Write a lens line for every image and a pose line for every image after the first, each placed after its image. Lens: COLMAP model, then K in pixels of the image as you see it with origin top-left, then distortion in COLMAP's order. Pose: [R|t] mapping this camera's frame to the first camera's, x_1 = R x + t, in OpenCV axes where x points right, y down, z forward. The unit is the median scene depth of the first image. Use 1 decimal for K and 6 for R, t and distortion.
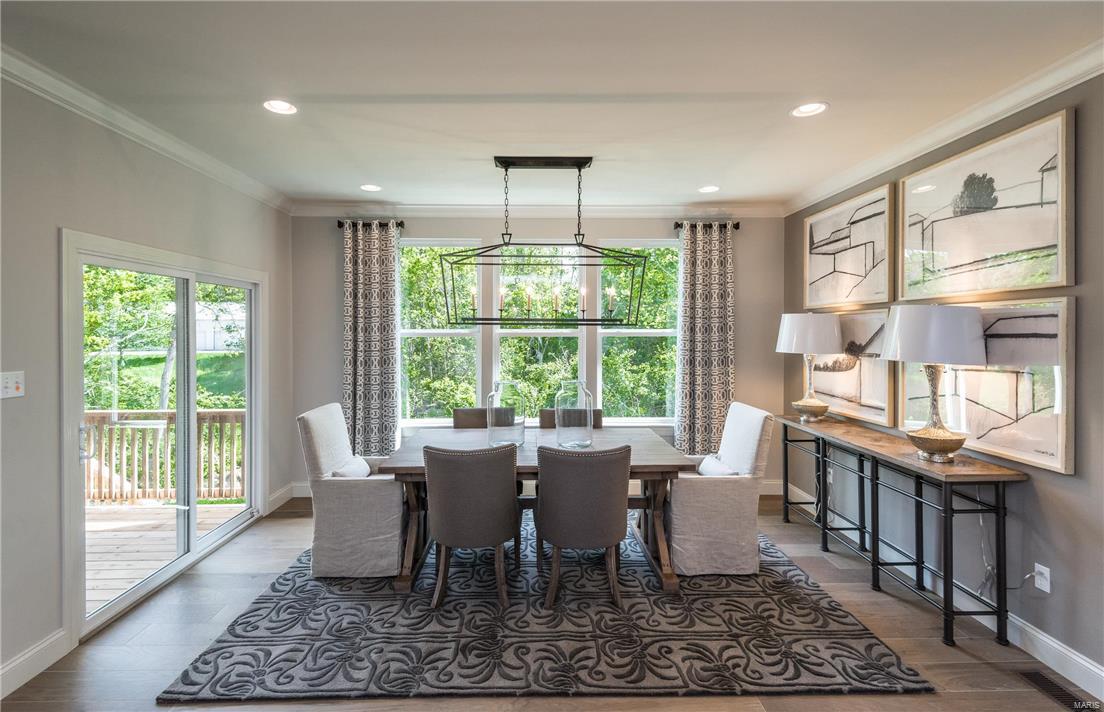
lens RADIAL K [[513.5, 0, 536.6], [0, 513.5, 332.9], [0, 0, 1]] dist [0.018298, -0.008264]
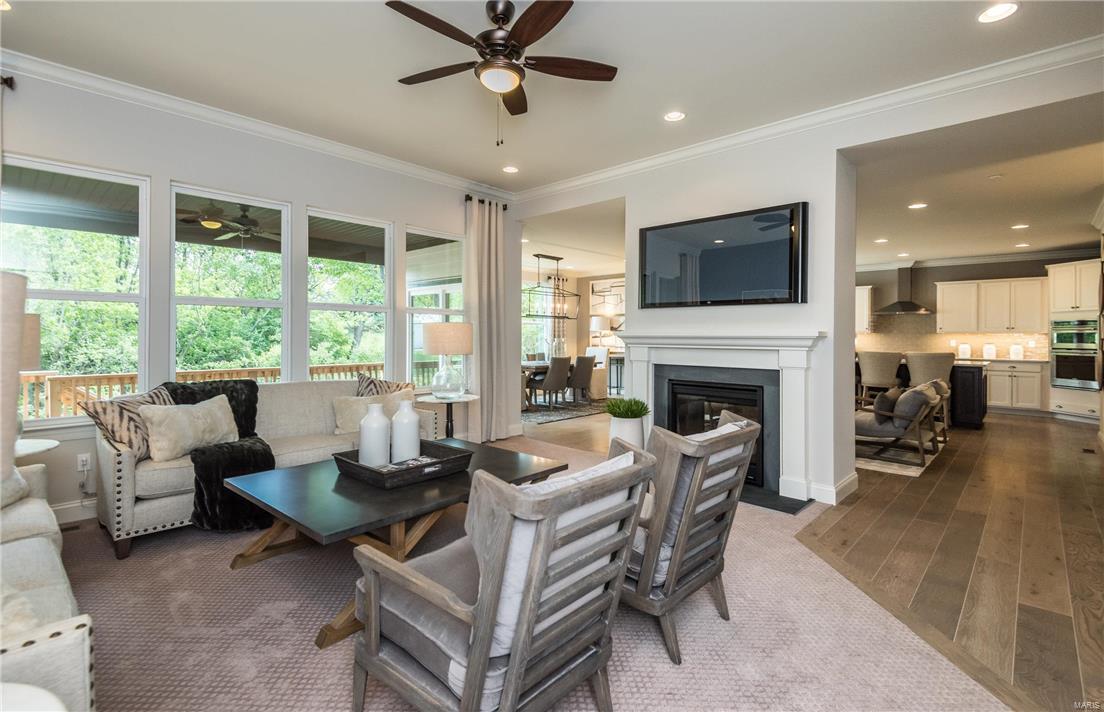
lens RADIAL K [[513.5, 0, 562.0], [0, 513.5, 332.5], [0, 0, 1]] dist [0.018298, -0.008264]
pose [[0.681043, 0.003760, 0.732234, -1.922306], [-0.000934, 0.999990, -0.004267, 0.071061], [-0.732243, 0.002222, 0.681040, -0.877379]]
